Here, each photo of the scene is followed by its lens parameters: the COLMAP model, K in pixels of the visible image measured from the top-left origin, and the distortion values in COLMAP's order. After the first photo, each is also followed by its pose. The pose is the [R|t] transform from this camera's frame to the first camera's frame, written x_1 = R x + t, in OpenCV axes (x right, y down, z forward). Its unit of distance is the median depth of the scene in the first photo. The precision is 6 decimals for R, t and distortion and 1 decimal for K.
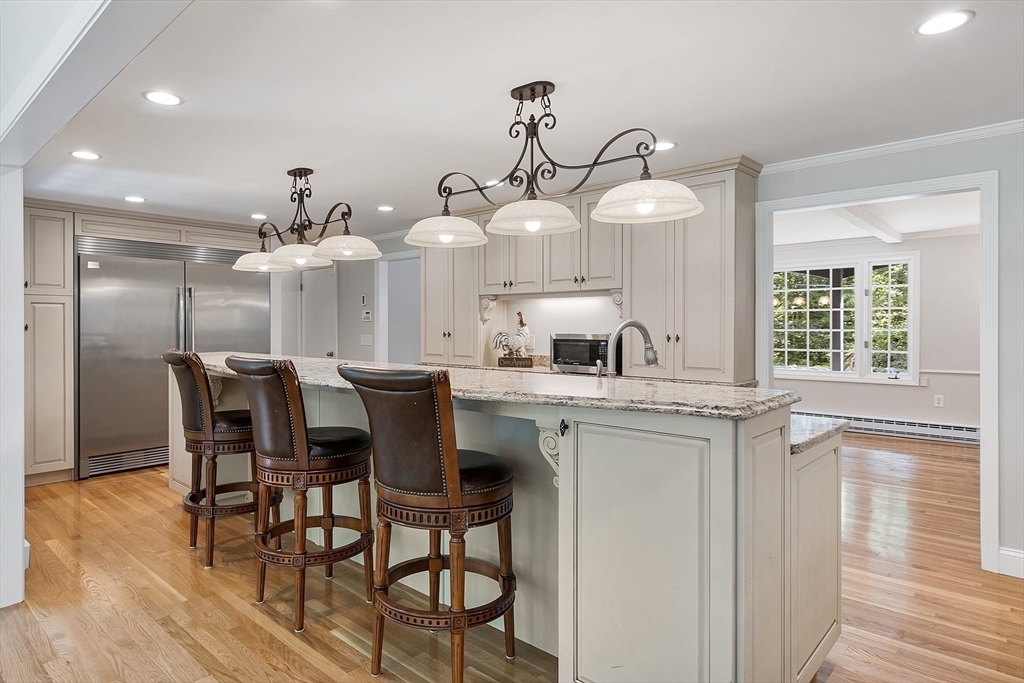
lens RADIAL K [[587.1, 0, 499.7], [0, 587.1, 328.5], [0, 0, 1]] dist [0.010014, -0.004549]
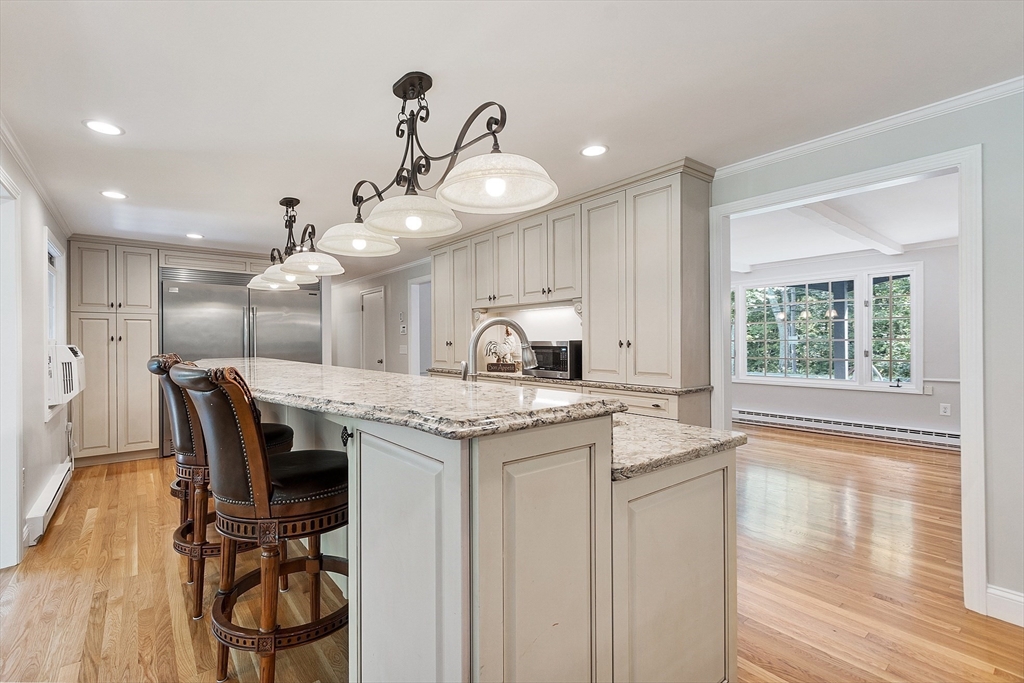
lens RADIAL K [[452.9, 0, 496.0], [0, 452.9, 341.9], [0, 0, 1]] dist [0.001085, 0.001089]
pose [[0.985561, -0.004562, -0.169261, 0.225139], [0.003531, 0.999973, -0.006393, 0.018726], [0.169285, 0.005703, 0.985551, 0.199275]]
